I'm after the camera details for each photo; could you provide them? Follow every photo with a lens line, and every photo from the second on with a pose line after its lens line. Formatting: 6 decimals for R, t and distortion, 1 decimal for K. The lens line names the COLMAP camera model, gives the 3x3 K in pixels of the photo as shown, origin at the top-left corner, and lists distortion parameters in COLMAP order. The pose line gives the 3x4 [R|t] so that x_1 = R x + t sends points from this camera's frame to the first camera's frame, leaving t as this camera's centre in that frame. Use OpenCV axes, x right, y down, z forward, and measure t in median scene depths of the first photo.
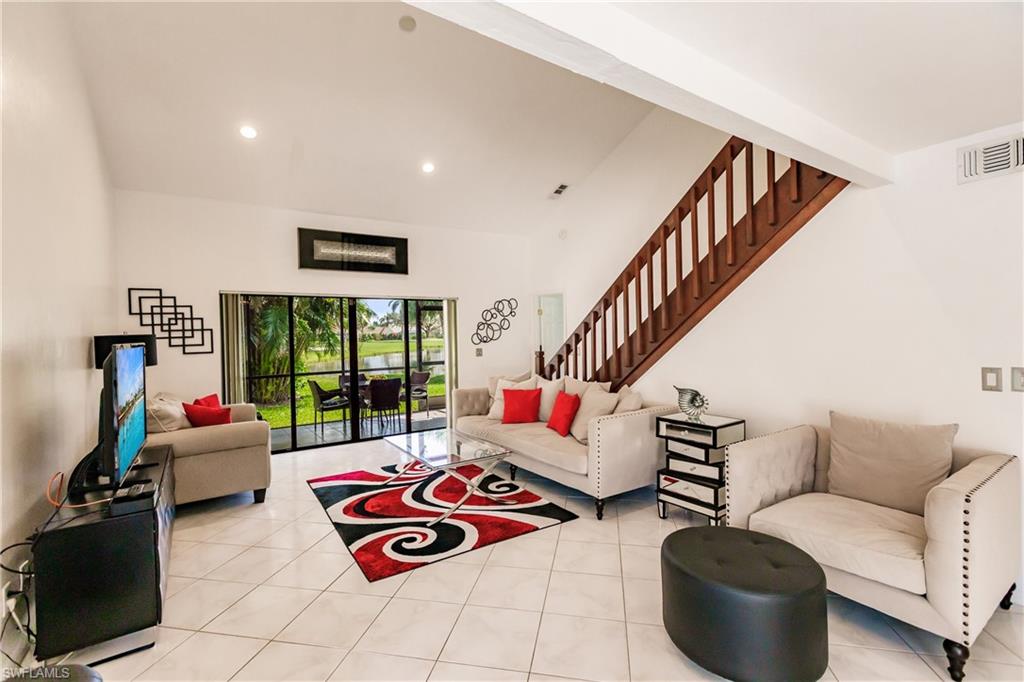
lens RADIAL K [[452.8, 0, 507.4], [0, 452.8, 338.5], [0, 0, 1]] dist [0.005946, -0.001286]
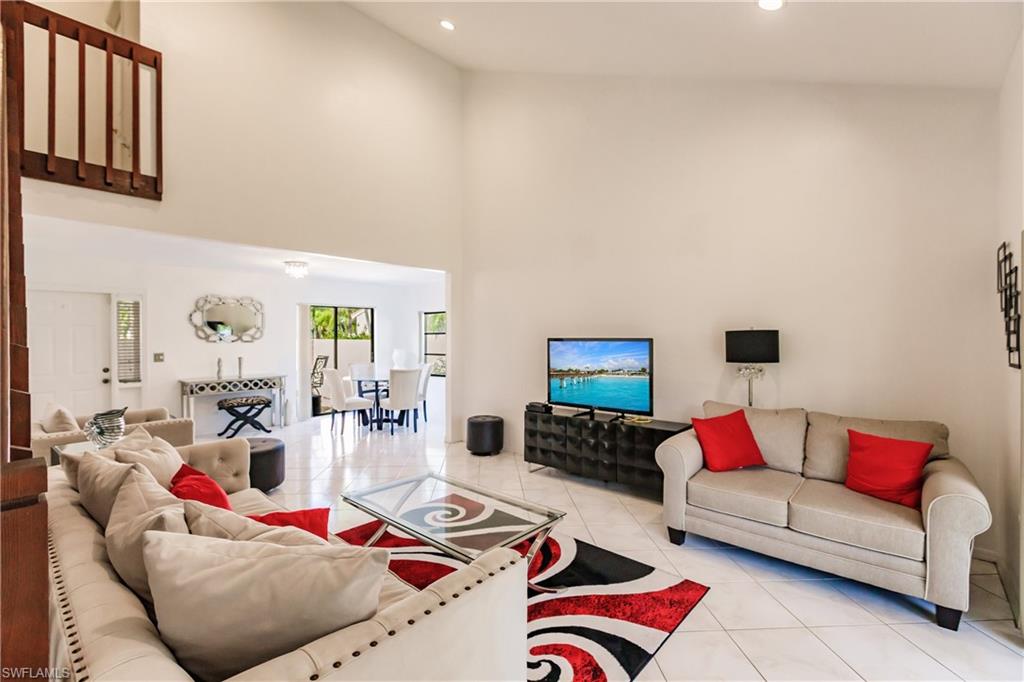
lens RADIAL K [[452.8, 0, 504.7], [0, 452.8, 338.3], [0, 0, 1]] dist [0.005946, -0.001286]
pose [[-0.967580, 0.032859, -0.250420, -0.052338], [0.029140, 0.999403, 0.018543, -0.016389], [0.250880, 0.010645, -0.967960, 1.345398]]
